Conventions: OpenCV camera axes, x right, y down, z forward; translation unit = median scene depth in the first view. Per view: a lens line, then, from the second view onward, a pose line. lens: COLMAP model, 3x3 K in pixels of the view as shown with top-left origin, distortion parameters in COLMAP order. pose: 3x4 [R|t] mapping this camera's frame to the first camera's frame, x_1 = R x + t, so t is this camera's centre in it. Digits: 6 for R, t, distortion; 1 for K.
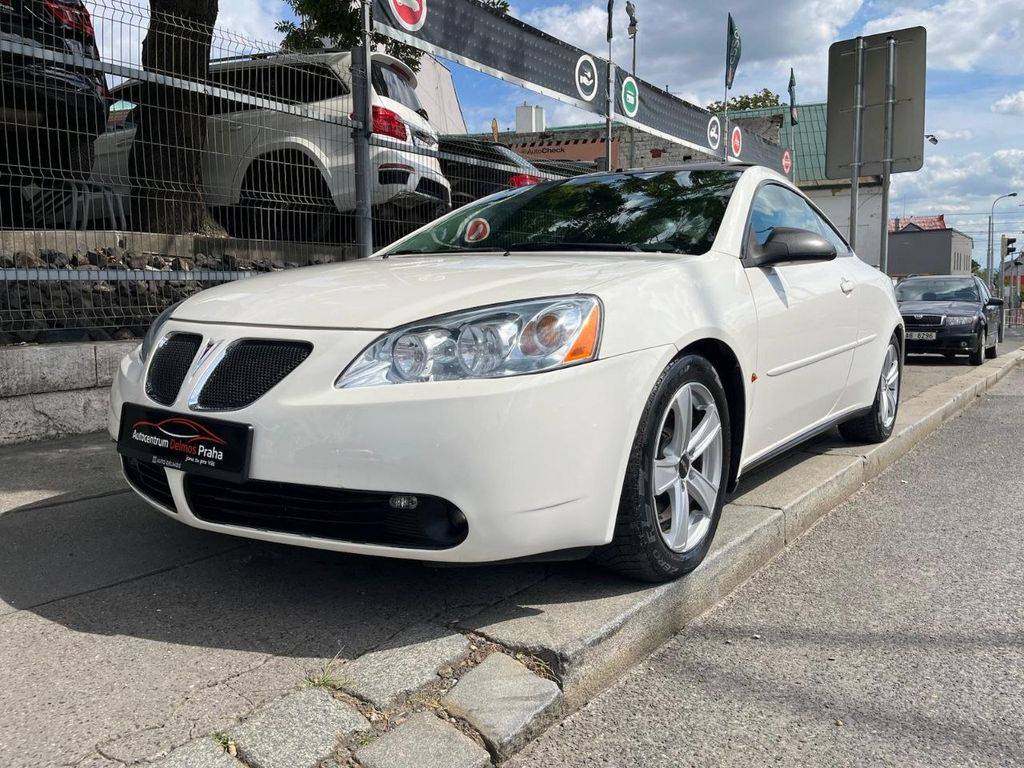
lens RADIAL K [[779.6, 0, 508.0], [0, 779.6, 382.4], [0, 0, 1]] dist [0.063411, -0.088819]
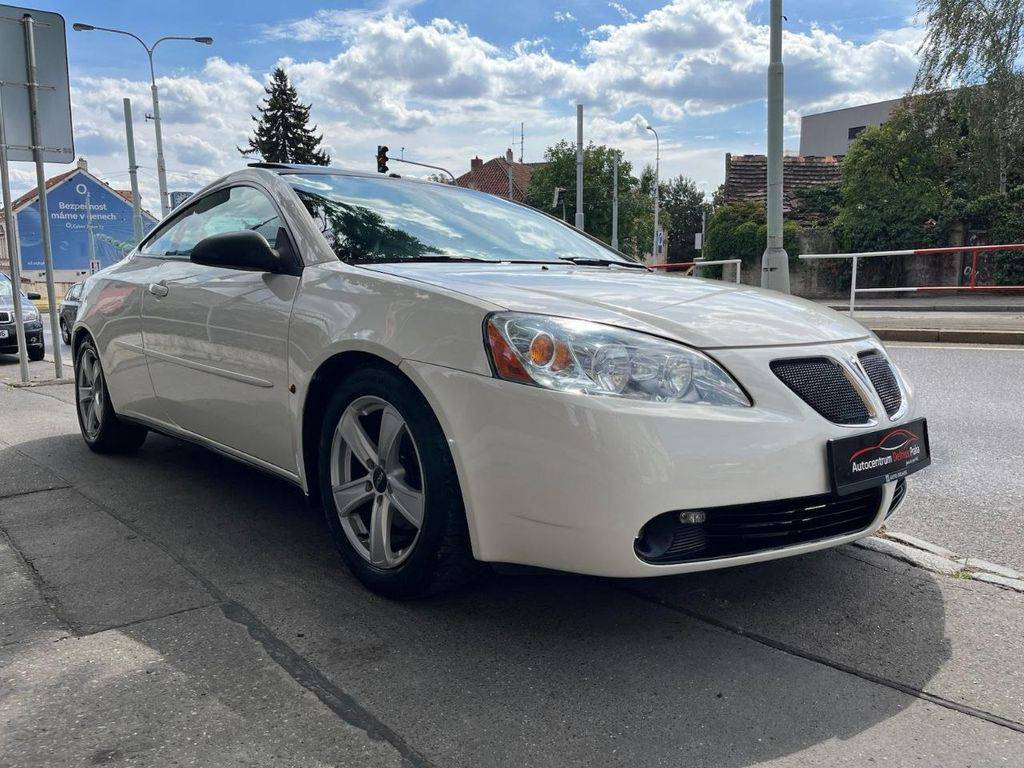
lens RADIAL K [[780.8, 0, 517.9], [0, 780.8, 384.4], [0, 0, 1]] dist [0.069181, -0.105790]
pose [[0.212261, -0.125490, 0.969122, -1.052578], [0.111411, 0.988362, 0.103580, -0.124684], [-0.970841, 0.085985, 0.223772, 0.848320]]
